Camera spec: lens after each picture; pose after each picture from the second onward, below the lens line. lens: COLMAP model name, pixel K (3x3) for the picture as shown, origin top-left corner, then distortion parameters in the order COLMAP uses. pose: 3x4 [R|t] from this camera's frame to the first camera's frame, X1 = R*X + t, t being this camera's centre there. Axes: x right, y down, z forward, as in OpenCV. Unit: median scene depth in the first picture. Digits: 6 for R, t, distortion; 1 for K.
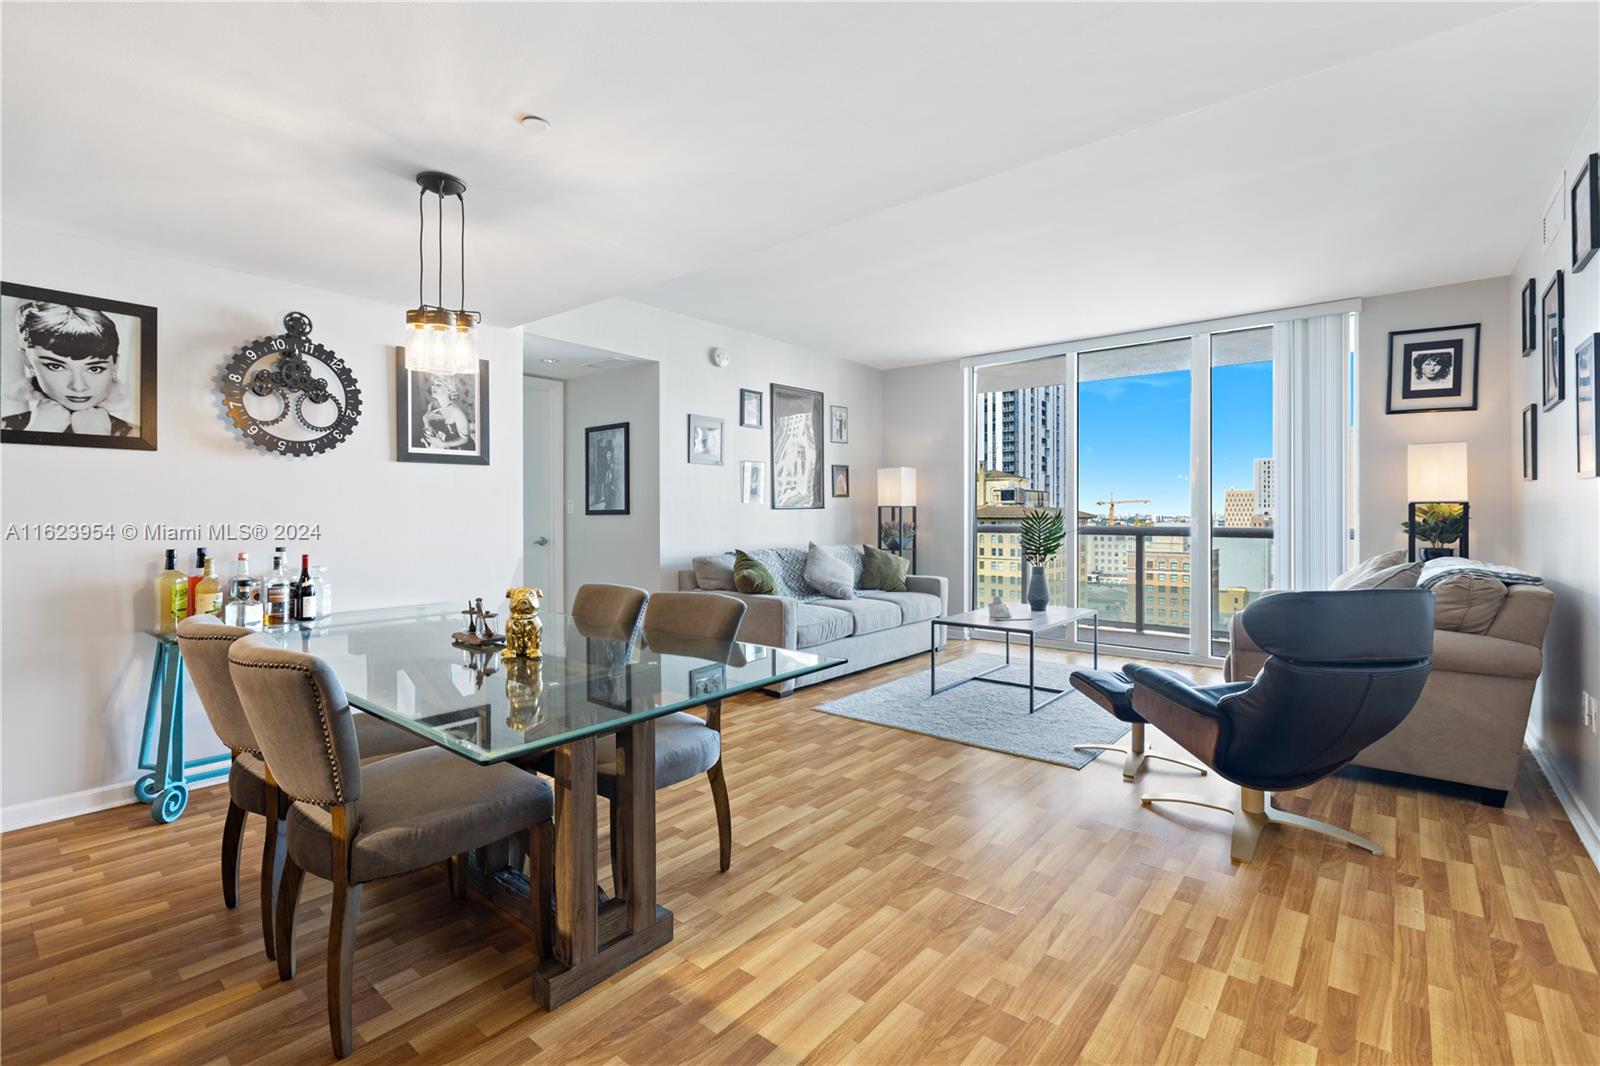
lens RADIAL K [[726.2, 0, 778.1], [0, 726.2, 512.5], [0, 0, 1]] dist [0.000435, 0.000299]
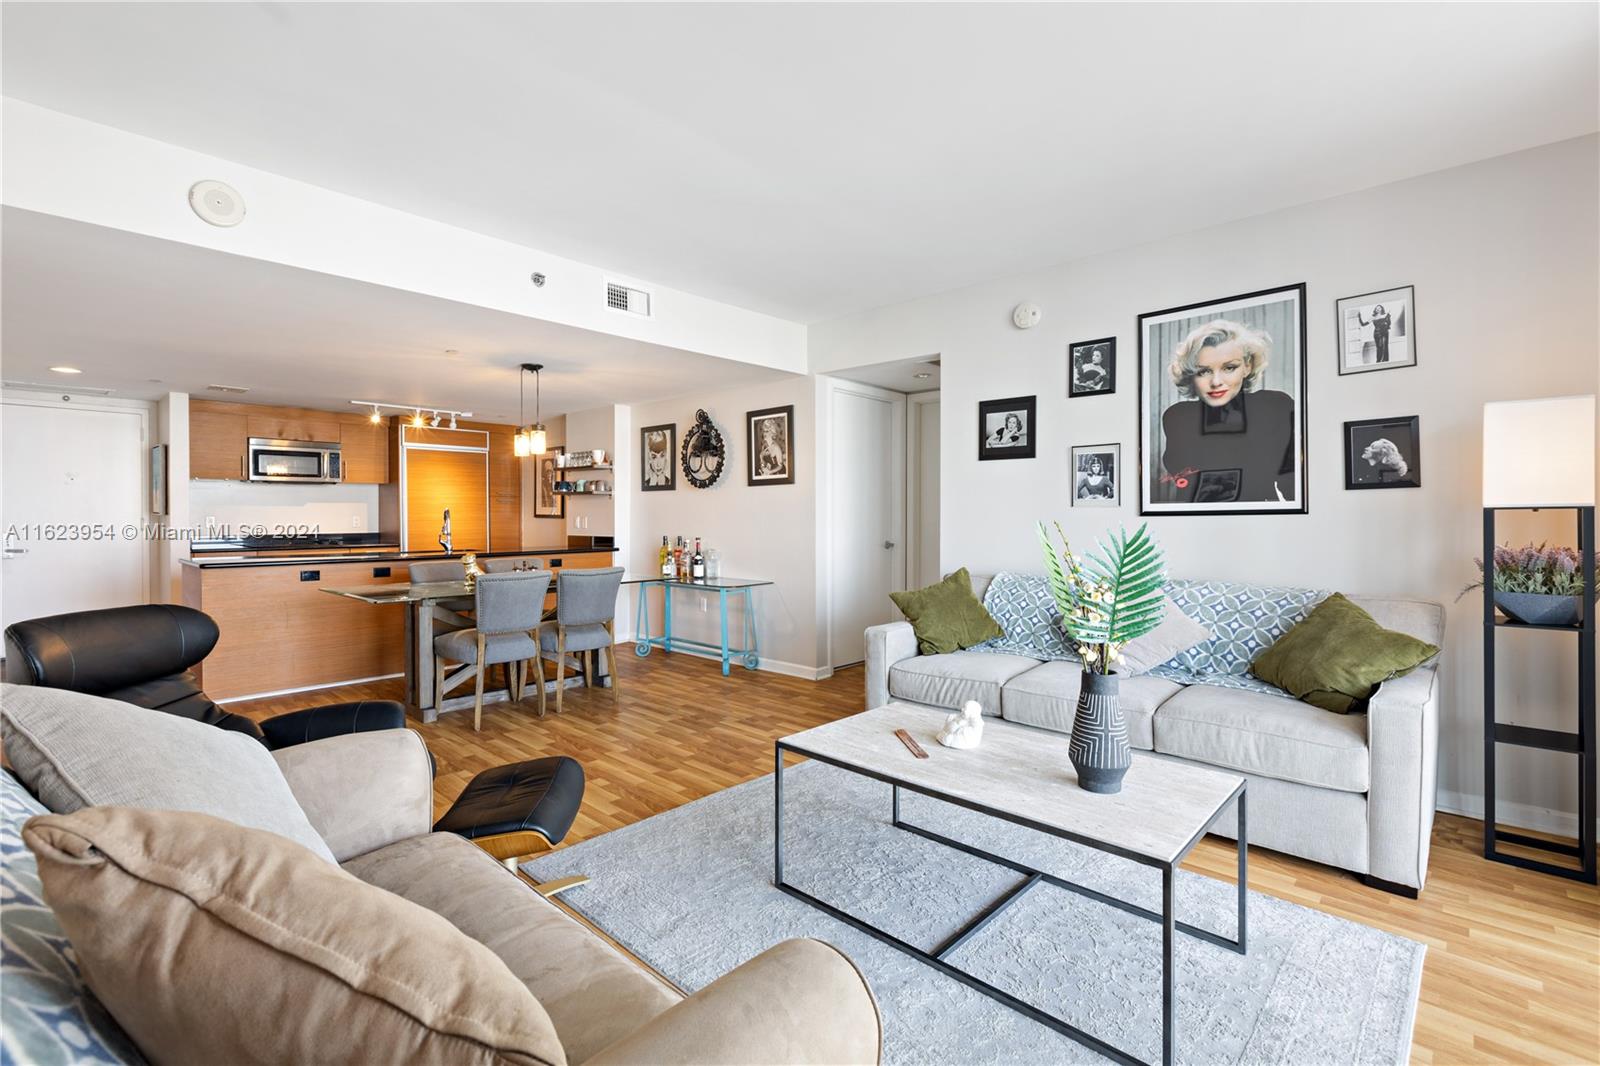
lens RADIAL K [[733.0, 0, 800.0], [0, 733.0, 533.0], [0, 0, 1]] dist [-0.000322, 0.000101]
pose [[-0.057867, 0.026053, -0.997984, 1.007412], [0.002063, 0.999660, 0.025978, -0.010983], [0.998322, -0.000555, -0.057901, 1.170669]]
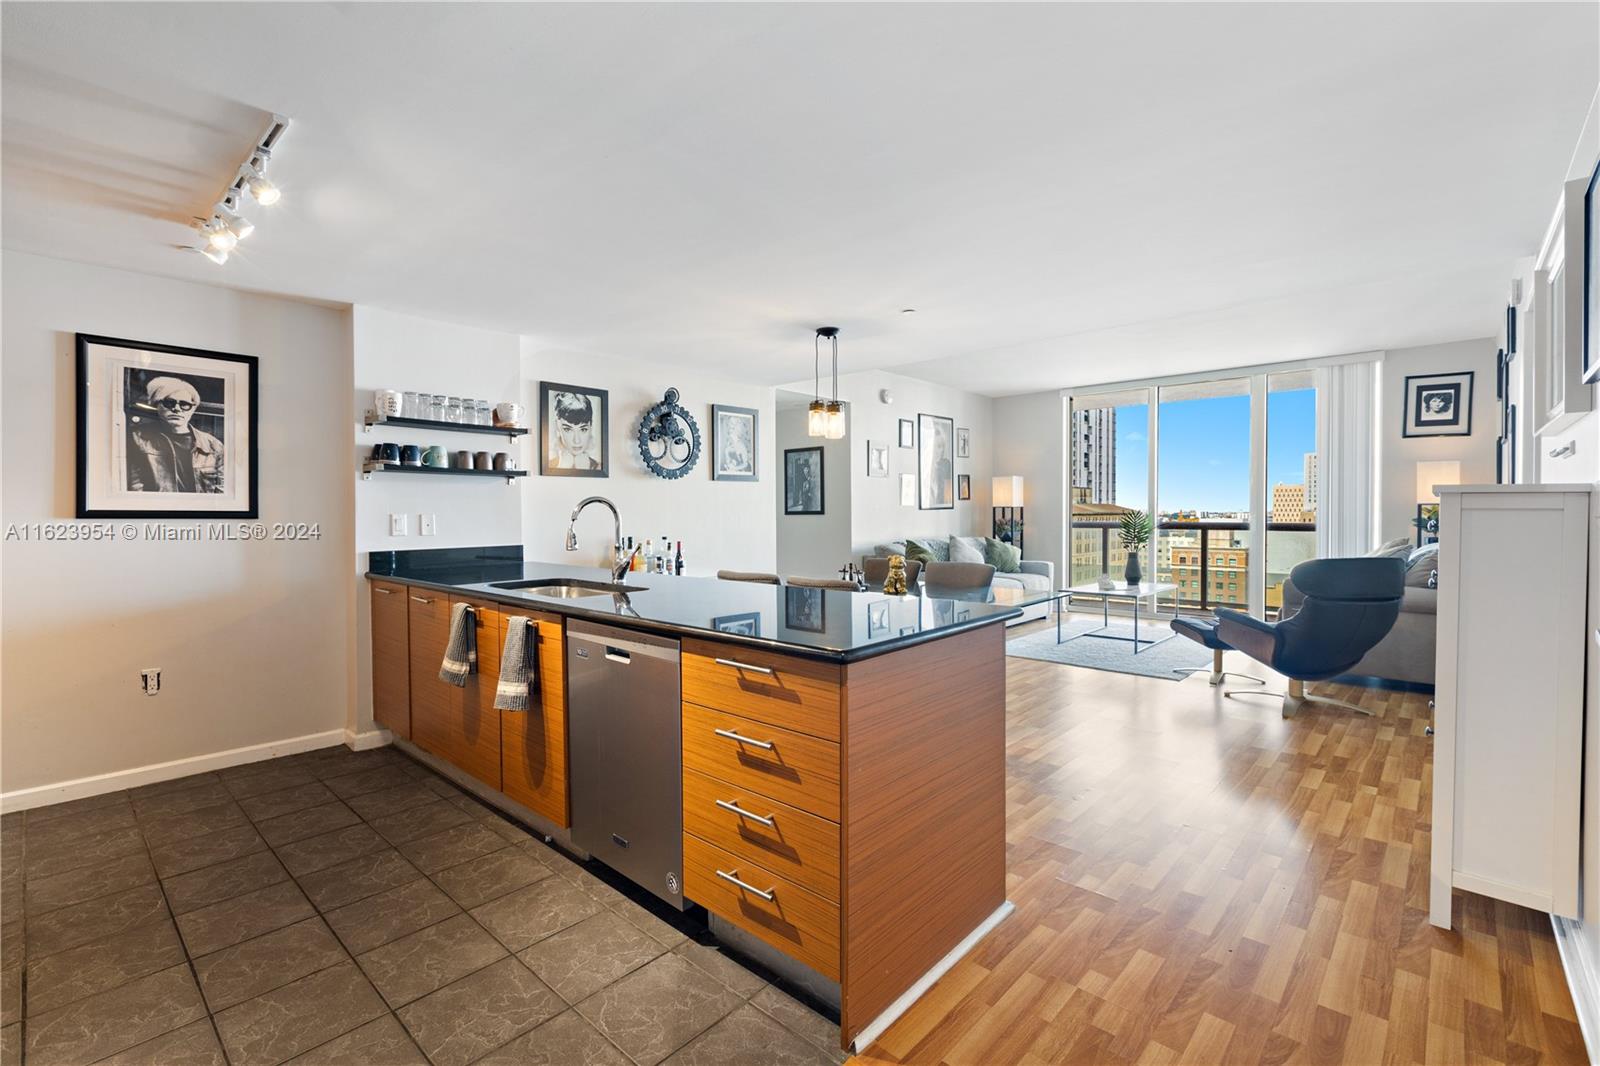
lens RADIAL K [[710.1, 0, 784.7], [0, 710.1, 520.7], [0, 0, 1]] dist [0.000951, 0.000193]
pose [[0.998752, -0.002588, -0.049885, -0.294522], [0.003378, 0.999870, 0.015744, -0.008994], [0.049838, -0.015893, 0.998631, -0.459816]]
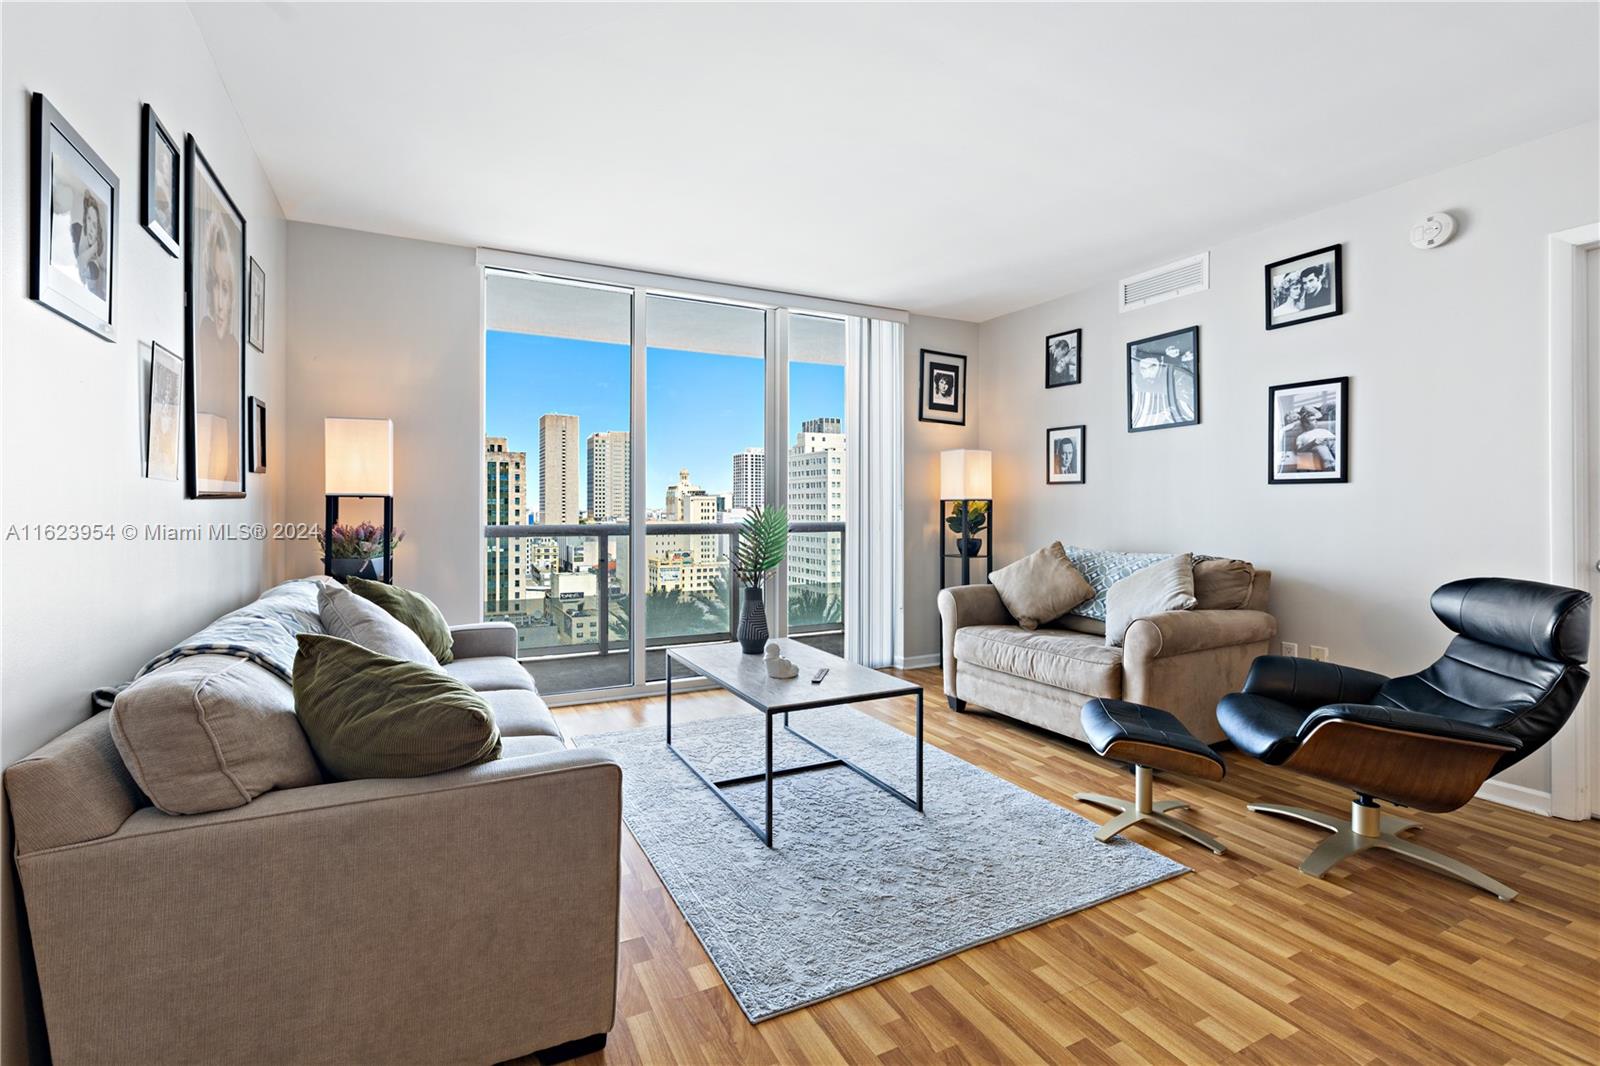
lens RADIAL K [[713.8, 0, 781.6], [0, 713.8, 518.7], [0, 0, 1]] dist [-0.000486, -0.000063]
pose [[0.393912, -0.011997, 0.919070, -0.329741], [0.000097, 0.999915, 0.013011, 0.001472], [-0.919148, -0.005036, 0.393880, 0.953521]]
